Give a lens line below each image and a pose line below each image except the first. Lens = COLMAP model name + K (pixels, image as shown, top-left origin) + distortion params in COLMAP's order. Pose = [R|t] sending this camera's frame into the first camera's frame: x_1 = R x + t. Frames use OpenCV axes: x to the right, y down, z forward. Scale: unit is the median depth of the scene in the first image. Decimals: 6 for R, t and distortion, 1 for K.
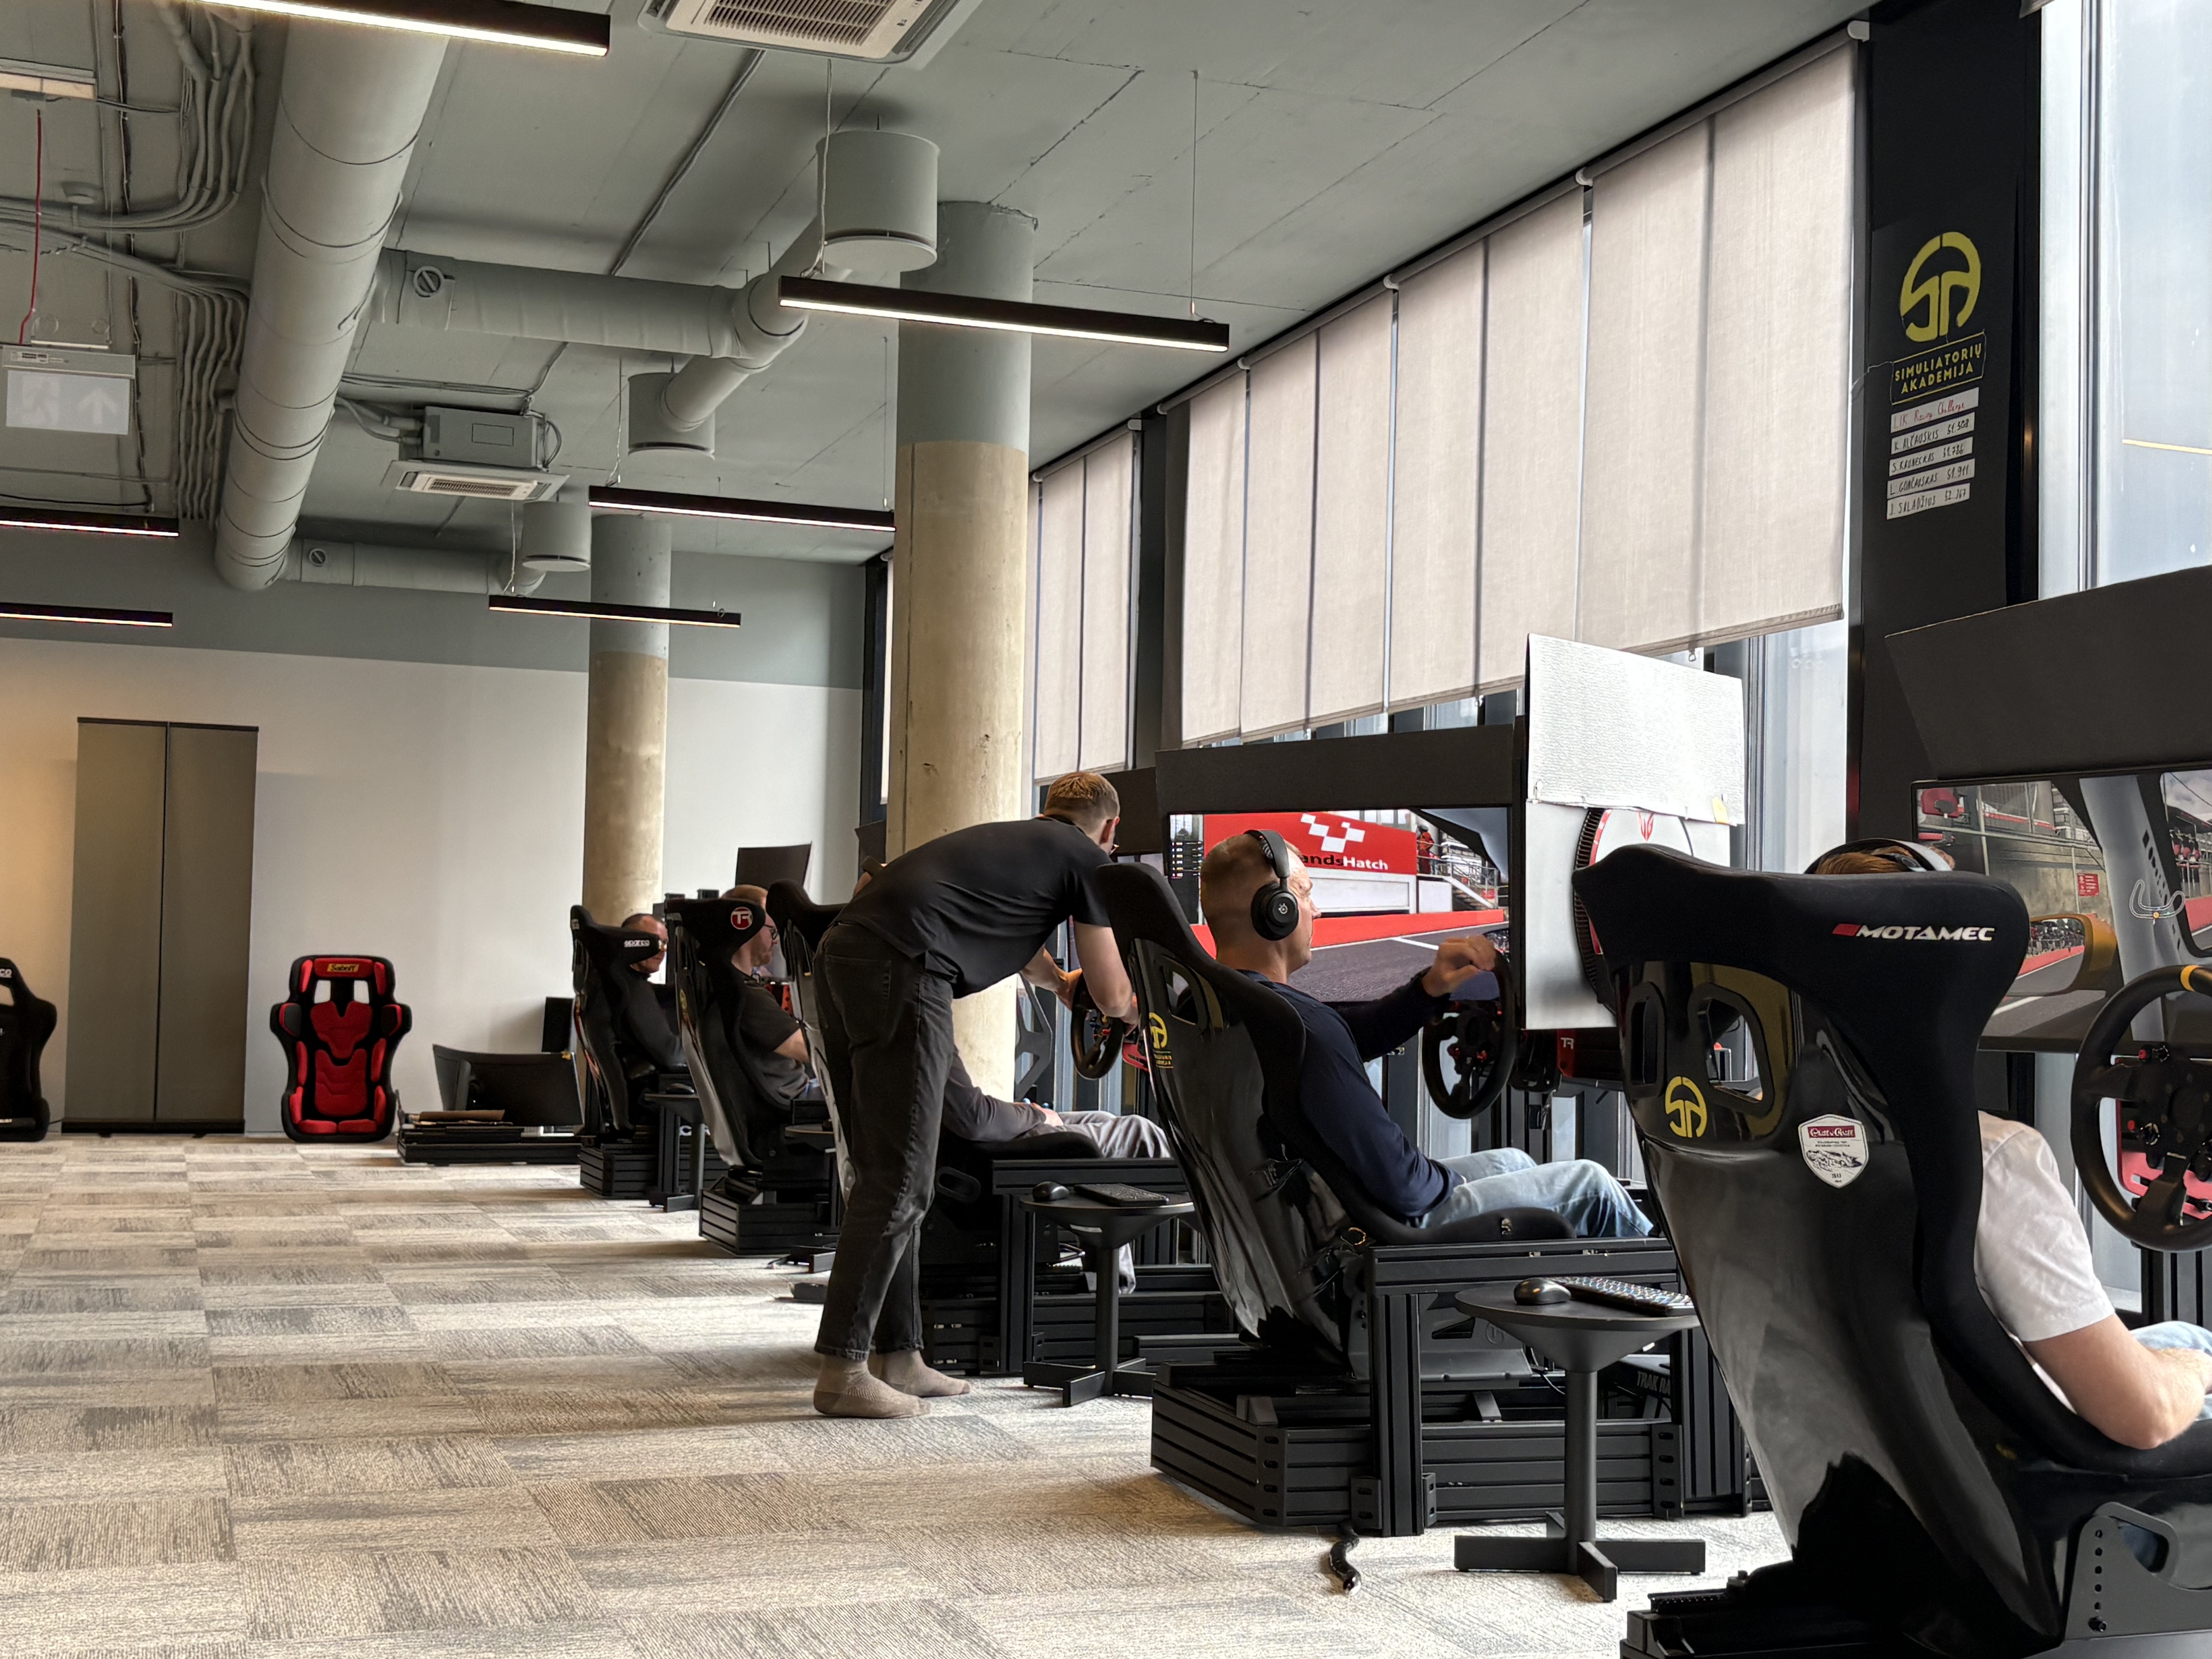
lens RADIAL K [[2684.2, 0, 1122.5], [0, 2684.2, 824.4], [0, 0, 1]] dist [0.032320, 0.000000]
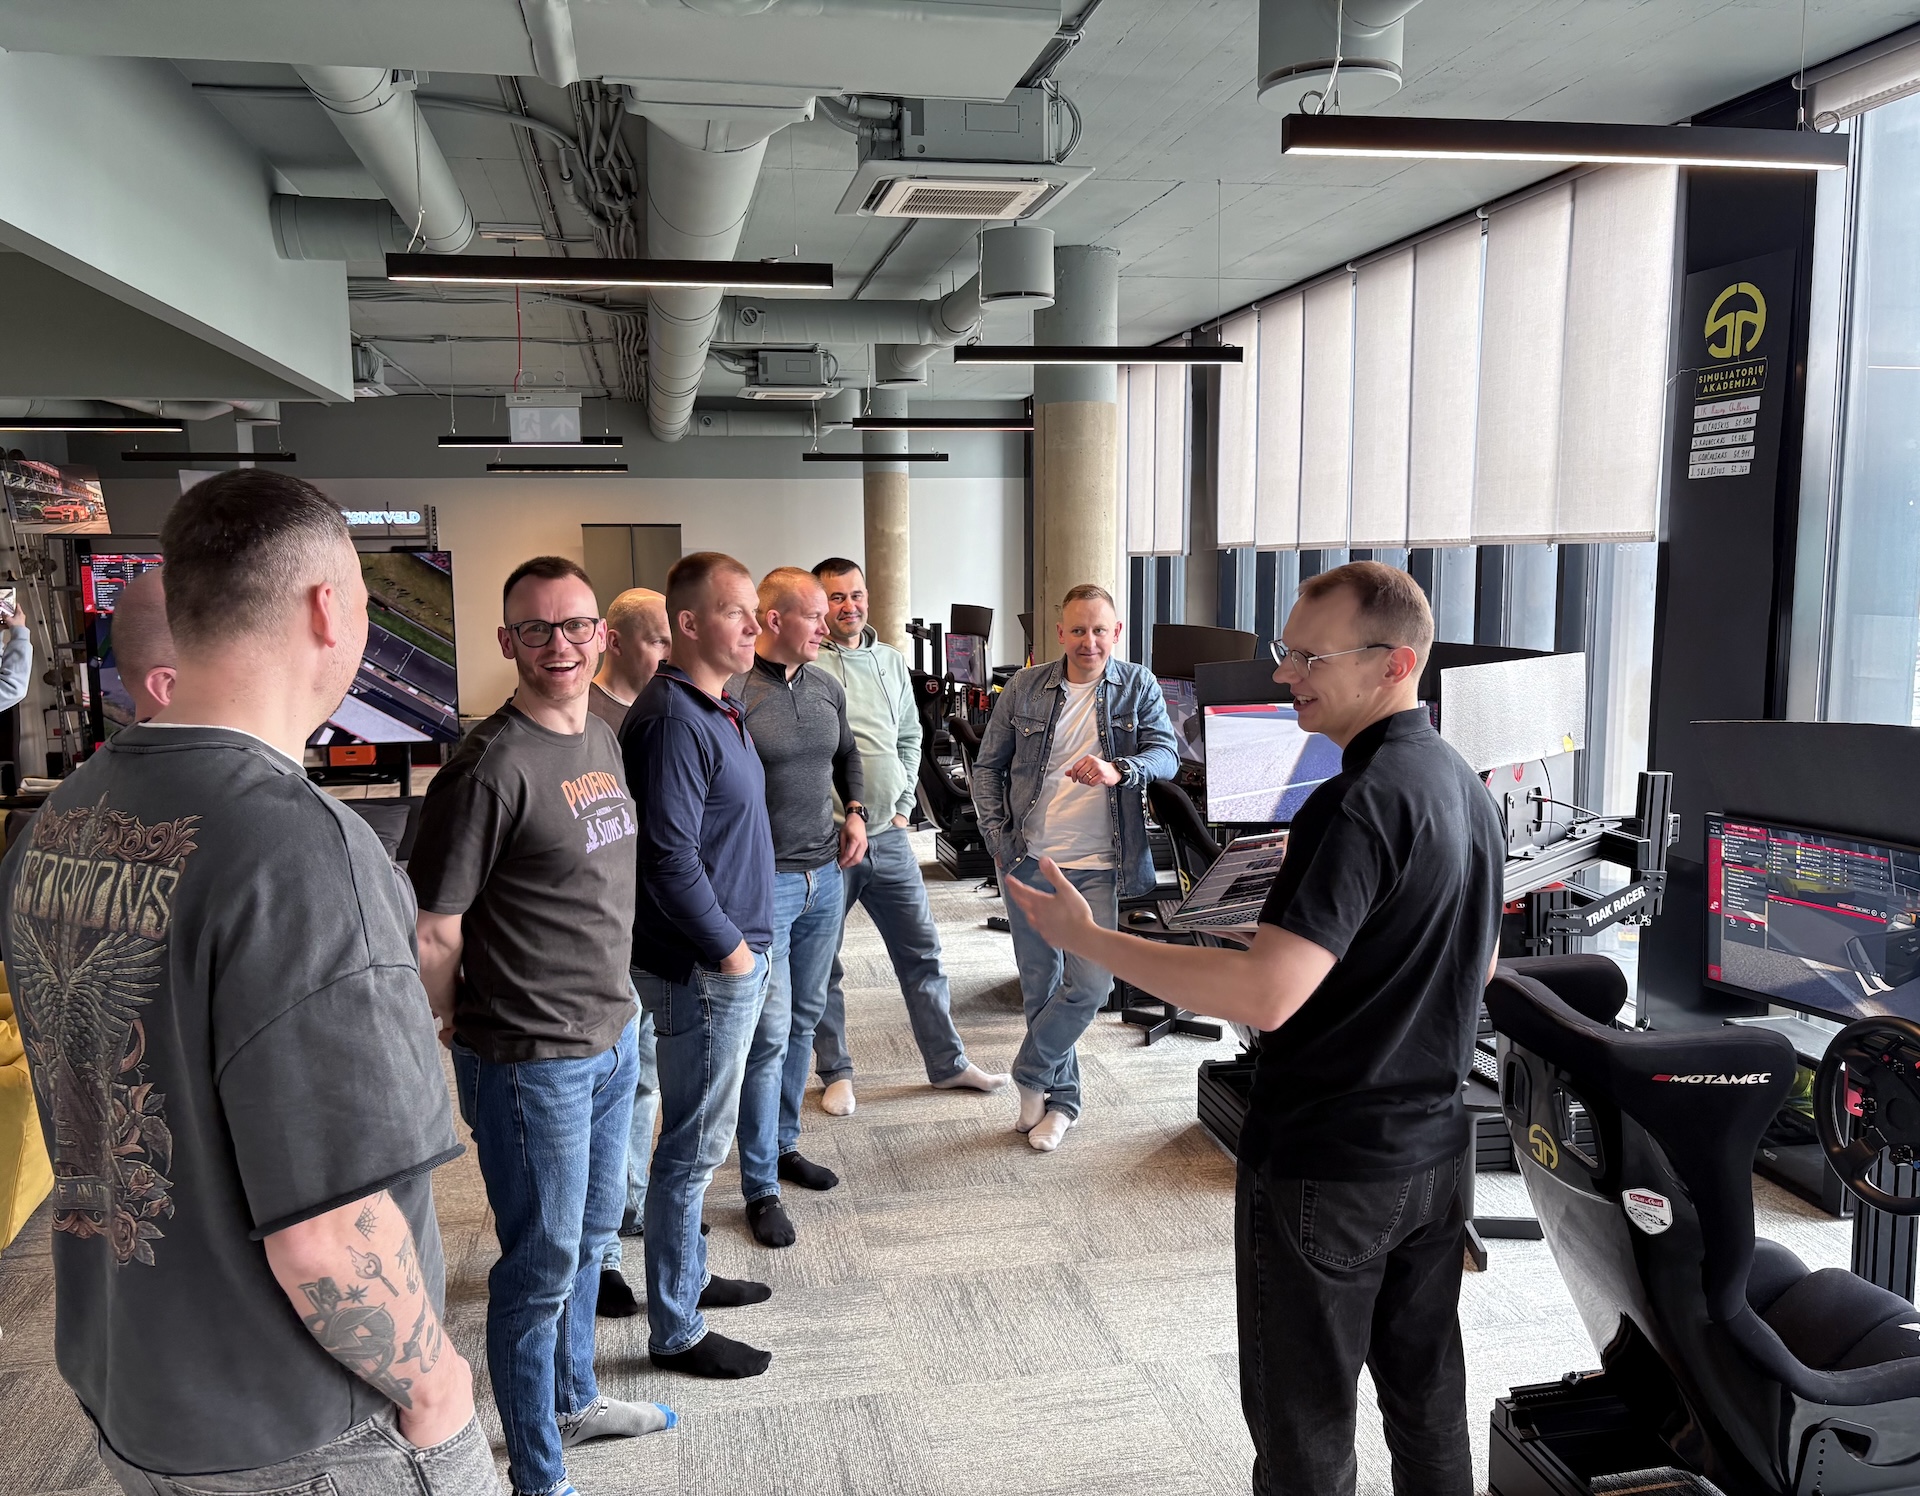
lens RADIAL K [[1542.4, 0, 941.6], [0, 1542.4, 751.3], [0, 0, 1]] dist [0.025941, -0.005922]
pose [[0.987118, -0.012889, -0.159474, 0.008346], [0.041059, 0.983776, 0.174638, -0.133282], [0.154636, -0.178937, 0.971632, 0.066734]]
